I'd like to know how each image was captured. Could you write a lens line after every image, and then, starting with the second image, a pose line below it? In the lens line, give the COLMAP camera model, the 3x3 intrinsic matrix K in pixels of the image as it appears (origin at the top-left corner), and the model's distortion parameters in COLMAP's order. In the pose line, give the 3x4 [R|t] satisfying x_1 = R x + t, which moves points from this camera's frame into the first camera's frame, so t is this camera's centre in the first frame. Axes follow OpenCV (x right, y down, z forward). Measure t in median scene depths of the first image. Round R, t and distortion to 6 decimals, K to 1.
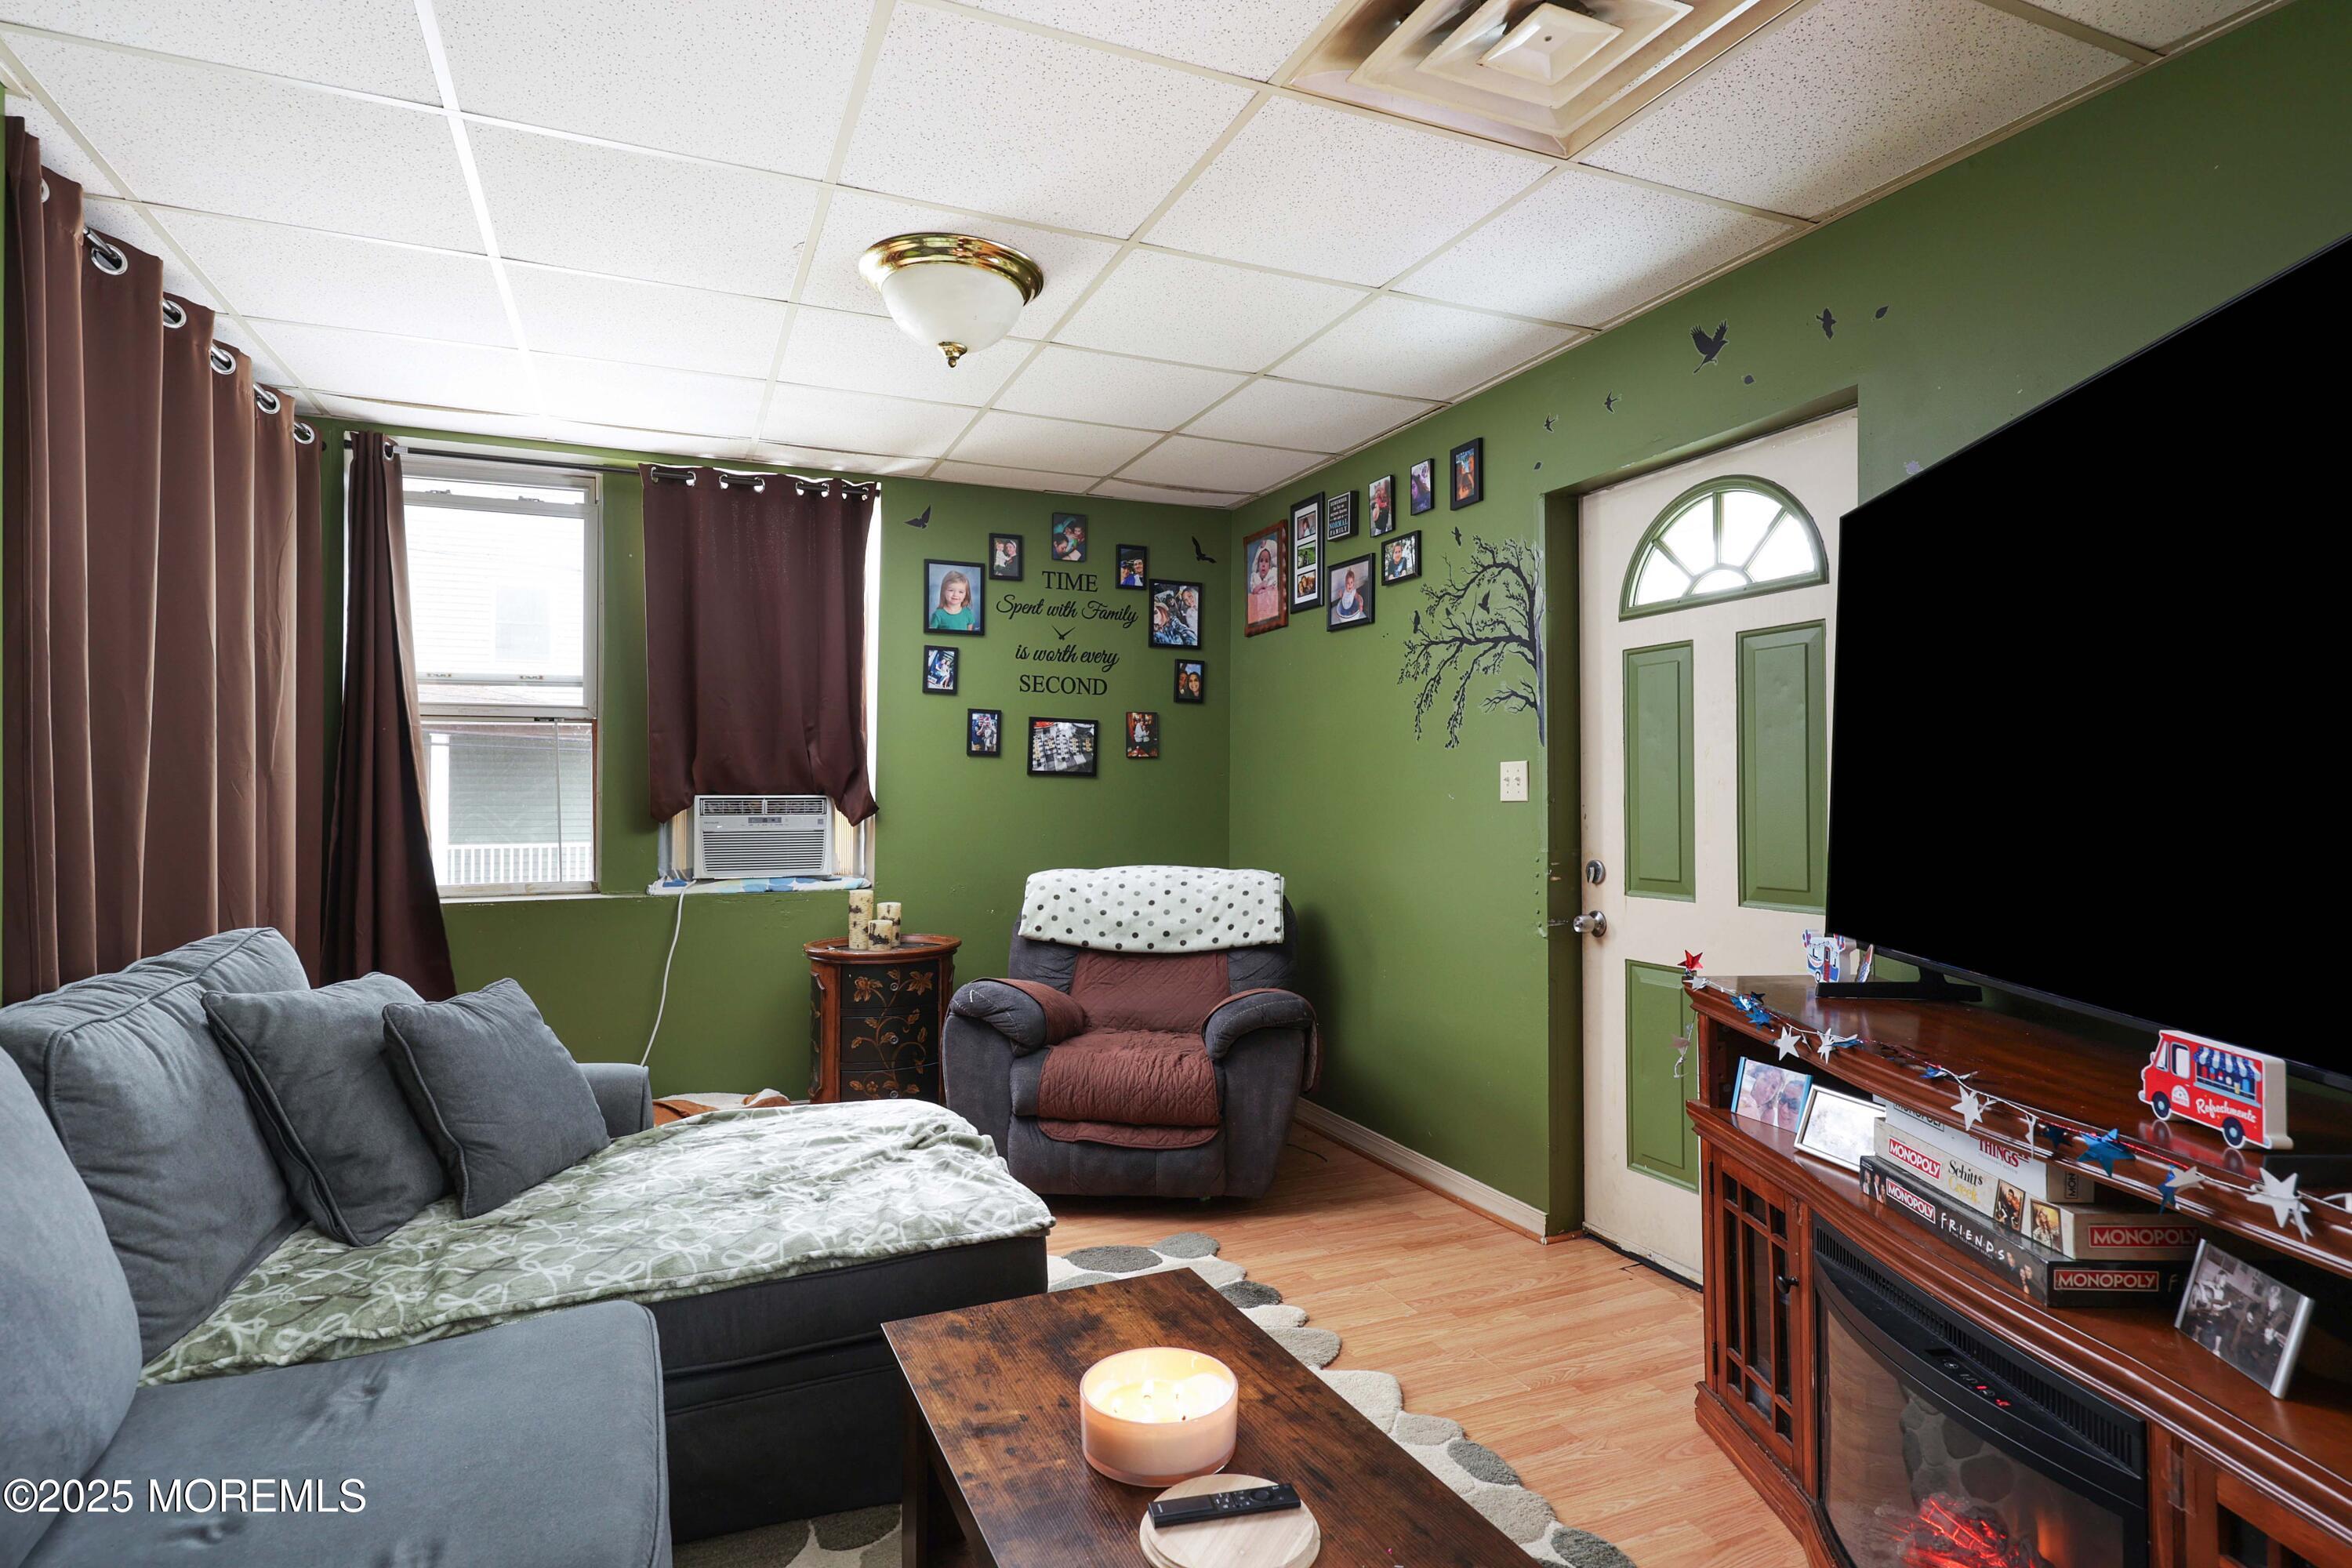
lens RADIAL K [[1106.2, 0, 1176.0], [0, 1106.2, 784.0], [0, 0, 1]] dist [0.000590, 0.000131]
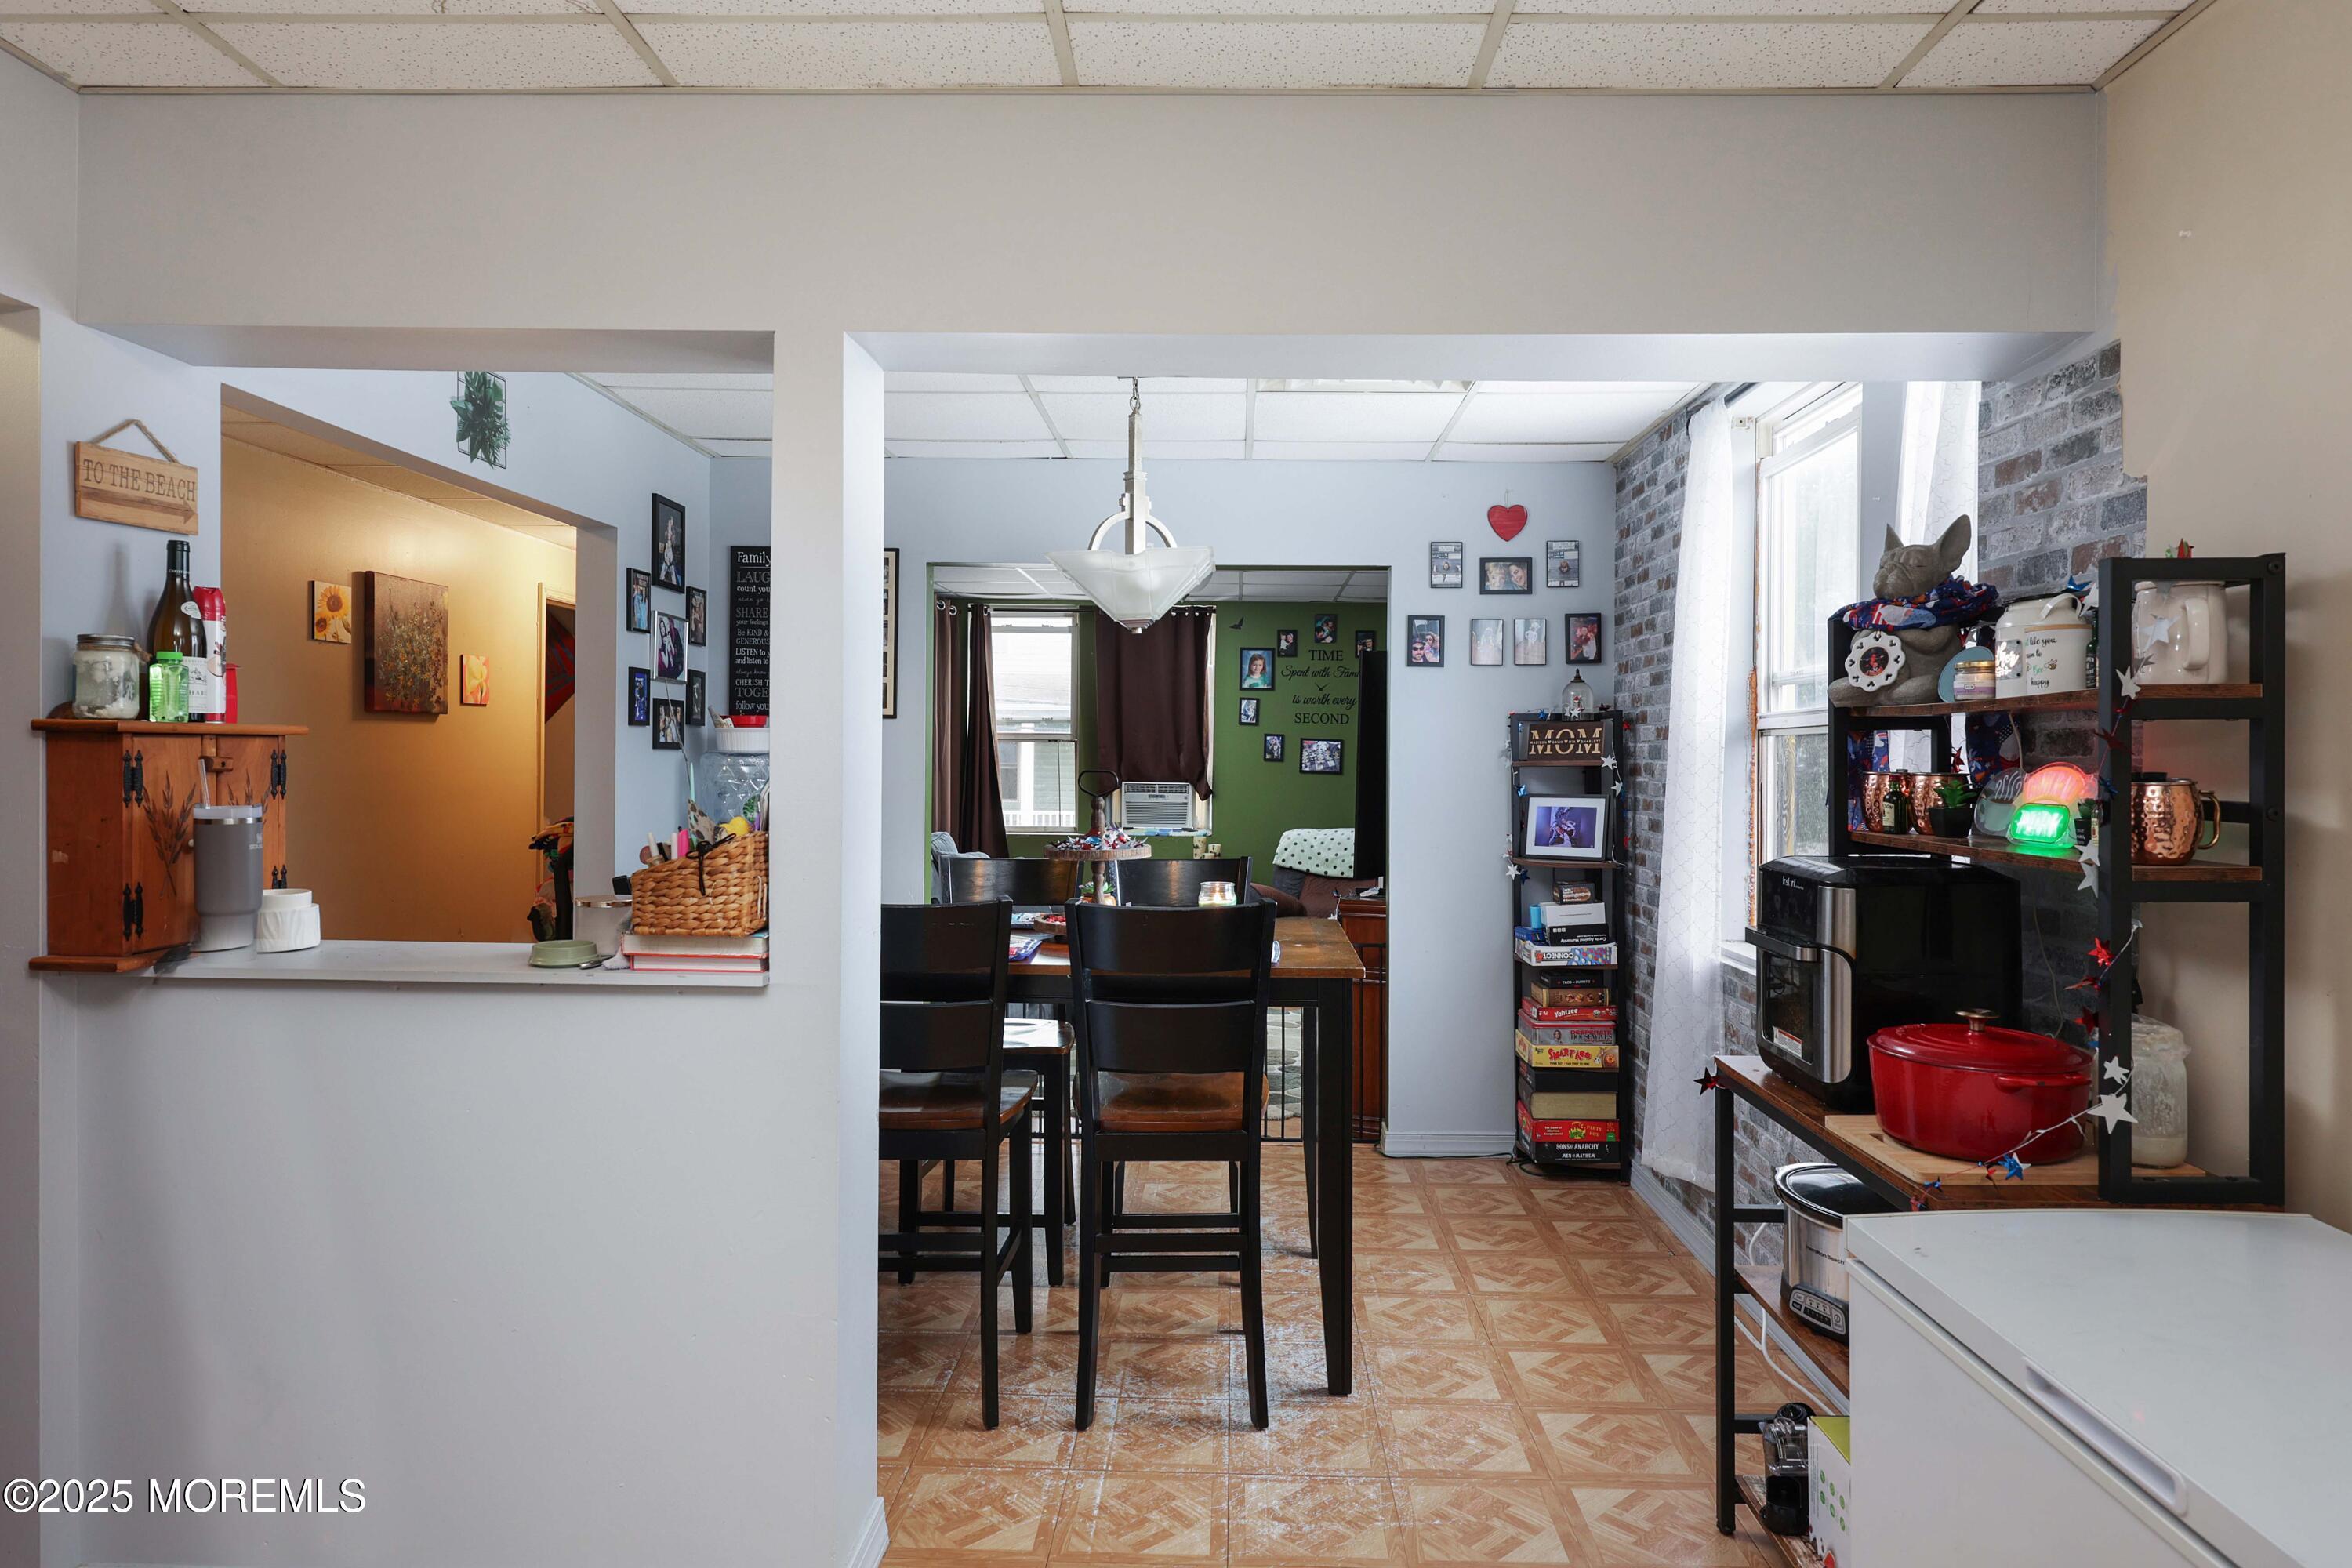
lens RADIAL K [[1442.7, 0, 1176.0], [0, 1442.7, 784.0], [0, 0, 1]] dist [0.000456, 0.000015]
pose [[0.880872, 0.020570, -0.472907, 0.754616], [-0.014200, 0.999754, 0.017037, -0.026773], [0.473141, -0.008292, 0.880948, -1.033447]]
